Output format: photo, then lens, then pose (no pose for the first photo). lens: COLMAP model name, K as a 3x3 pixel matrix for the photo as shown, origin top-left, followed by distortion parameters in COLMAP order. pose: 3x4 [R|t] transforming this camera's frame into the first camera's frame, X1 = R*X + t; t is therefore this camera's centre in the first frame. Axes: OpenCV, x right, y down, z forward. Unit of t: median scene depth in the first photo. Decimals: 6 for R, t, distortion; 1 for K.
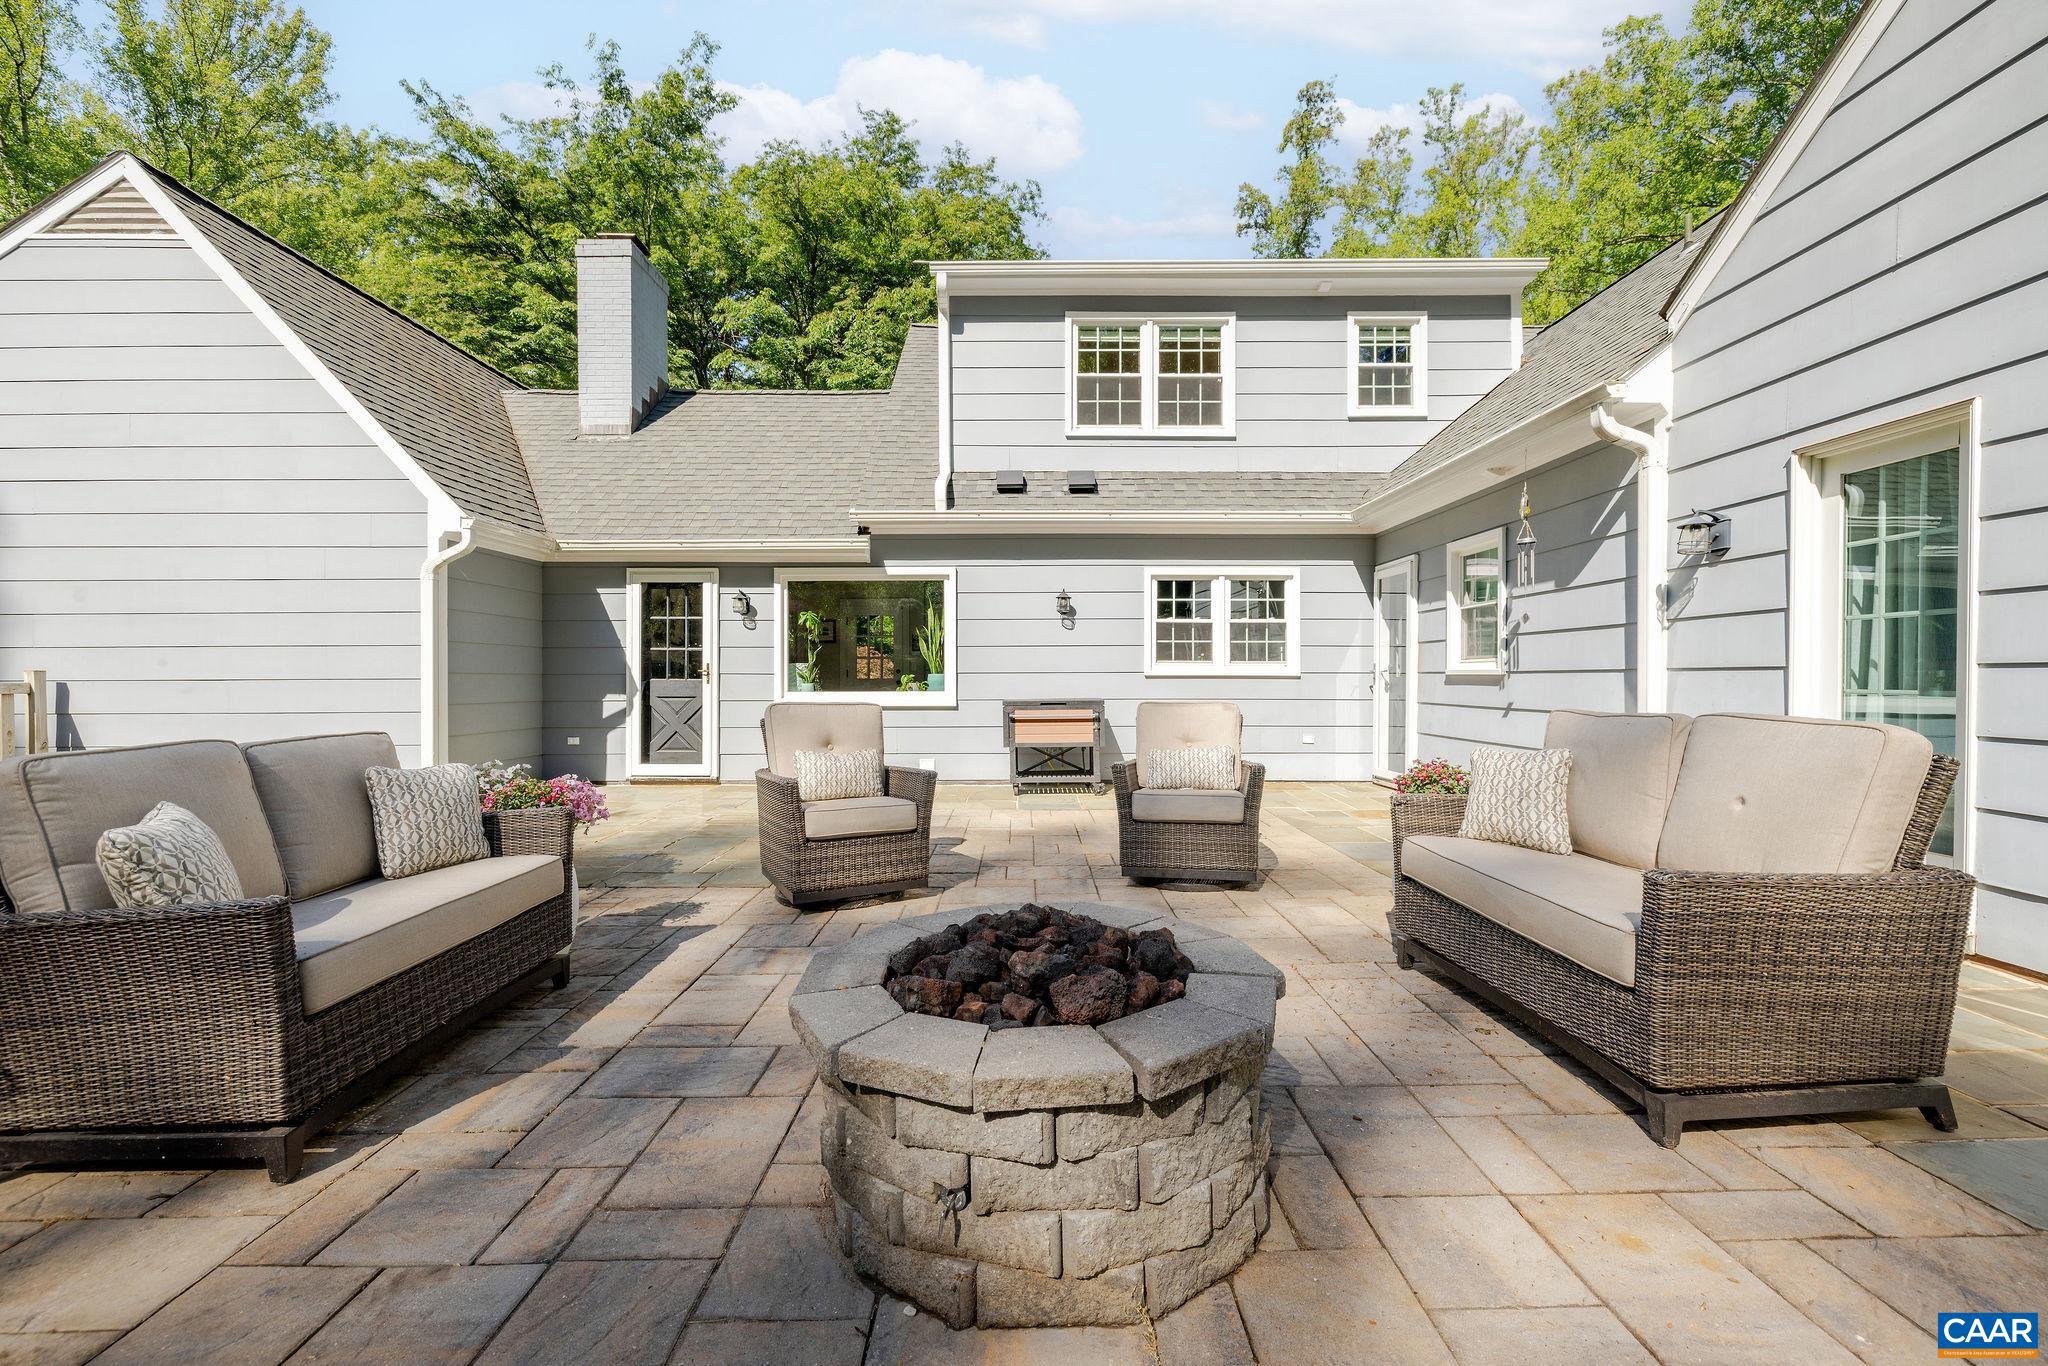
lens RADIAL K [[852.5, 0, 1024.0], [0, 852.5, 683.0], [0, 0, 1]] dist [-0.000938, 0.000507]
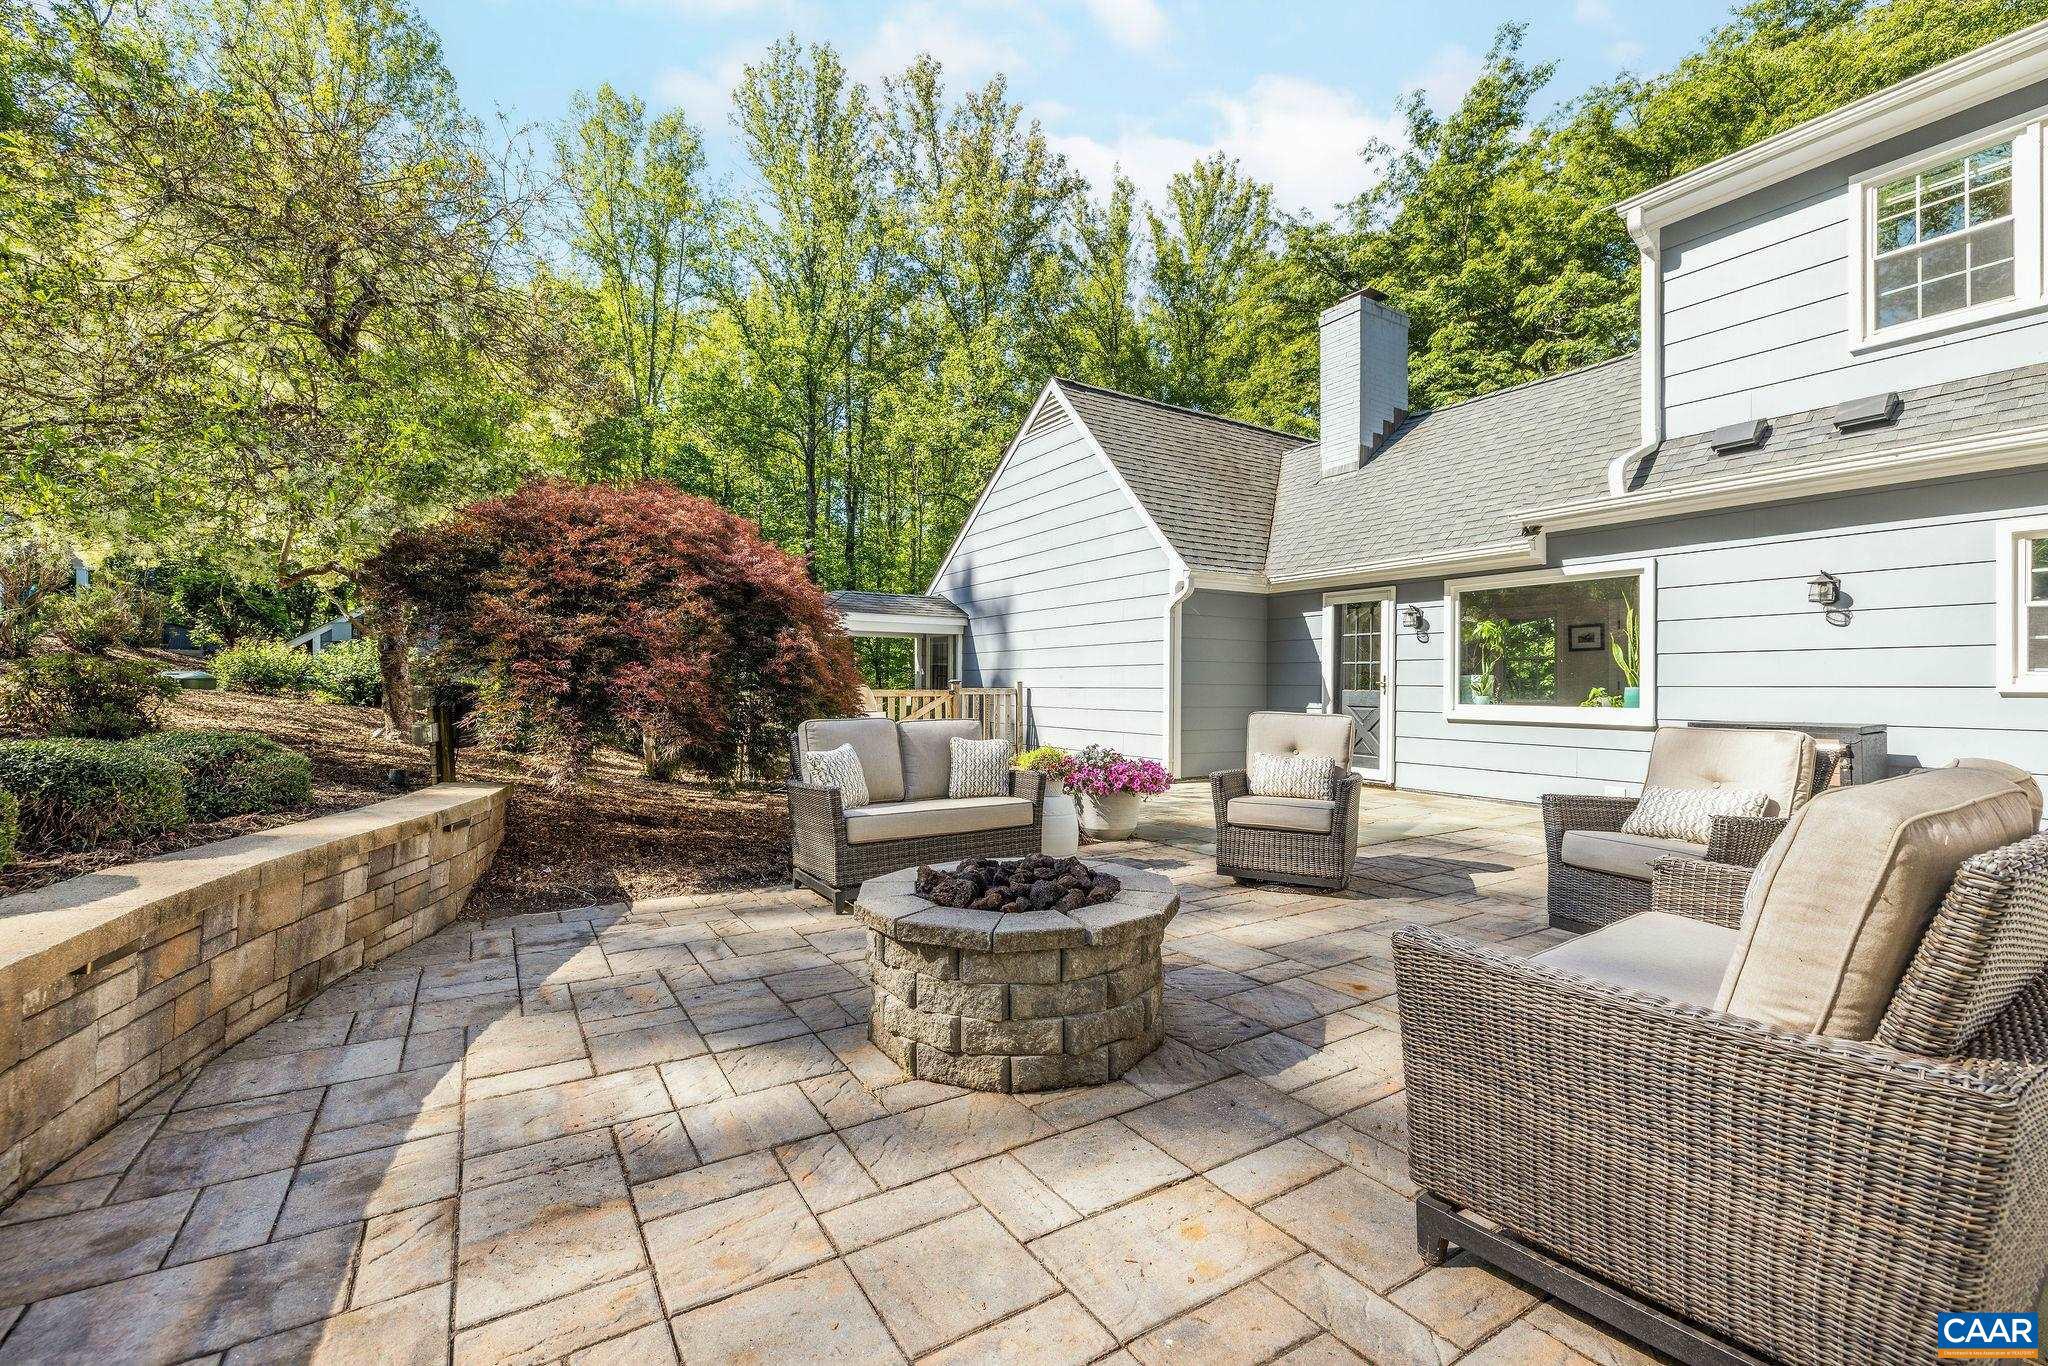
lens RADIAL K [[852.5, 0, 1024.0], [0, 852.5, 683.0], [0, 0, 1]] dist [-0.000938, 0.000507]
pose [[0.531781, 0.003527, -0.846874, 0.292218], [-0.012056, 0.999922, -0.003406, -0.004594], [0.846796, 0.012021, 0.531782, 0.047984]]
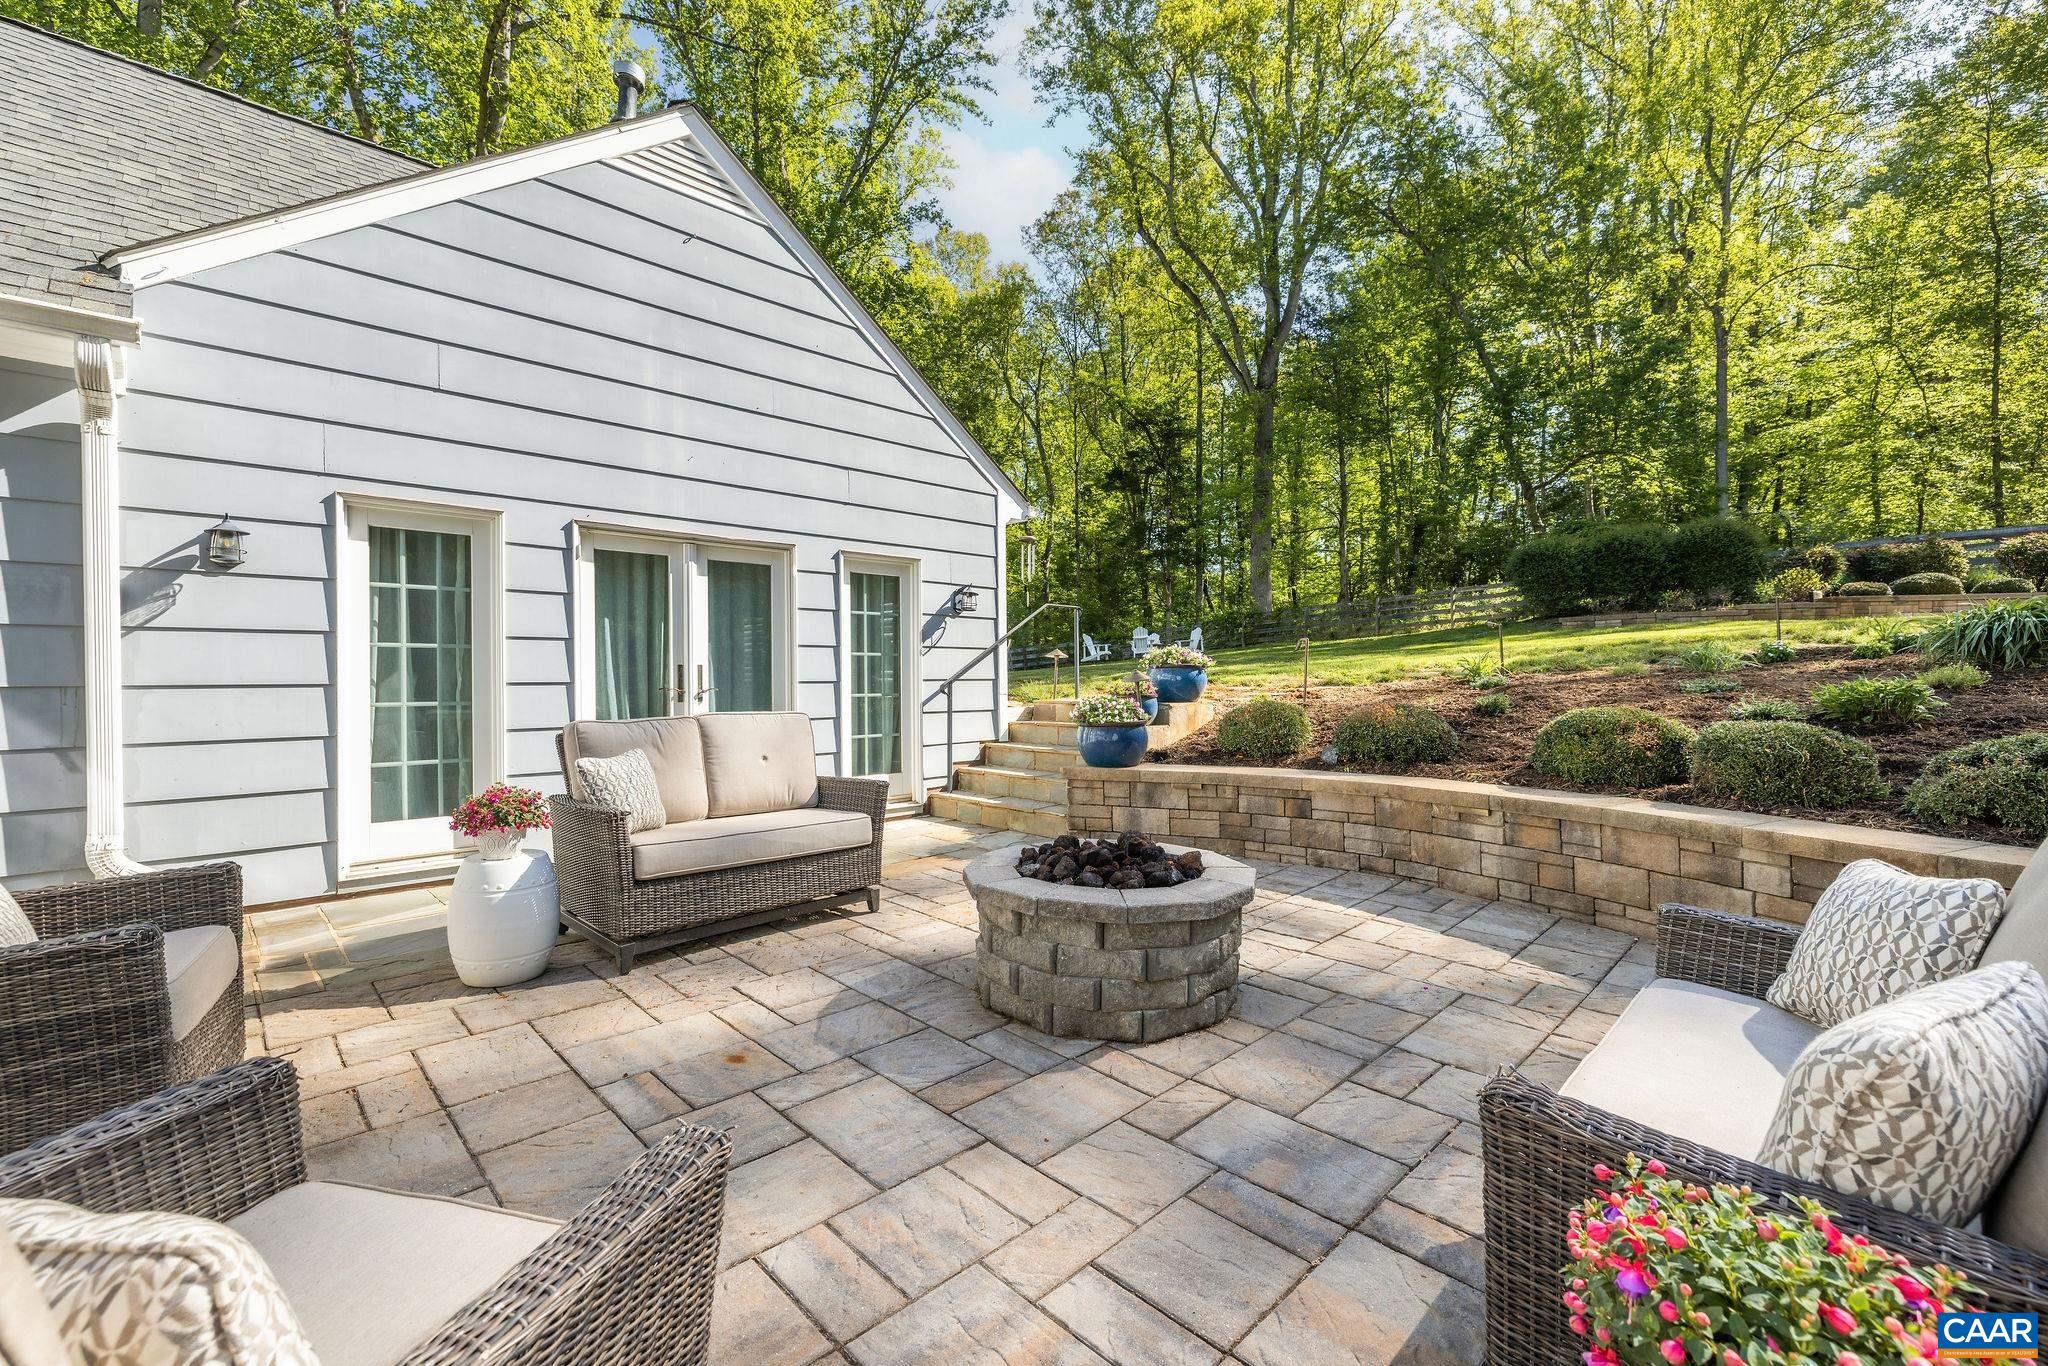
lens RADIAL K [[852.5, 0, 1024.0], [0, 852.5, 683.0], [0, 0, 1]] dist [-0.000938, 0.000507]
pose [[-0.692383, 0.003685, 0.721521, -0.243148], [0.010858, 0.999927, 0.005312, -0.008020], [-0.721449, 0.011513, -0.692372, 0.514595]]
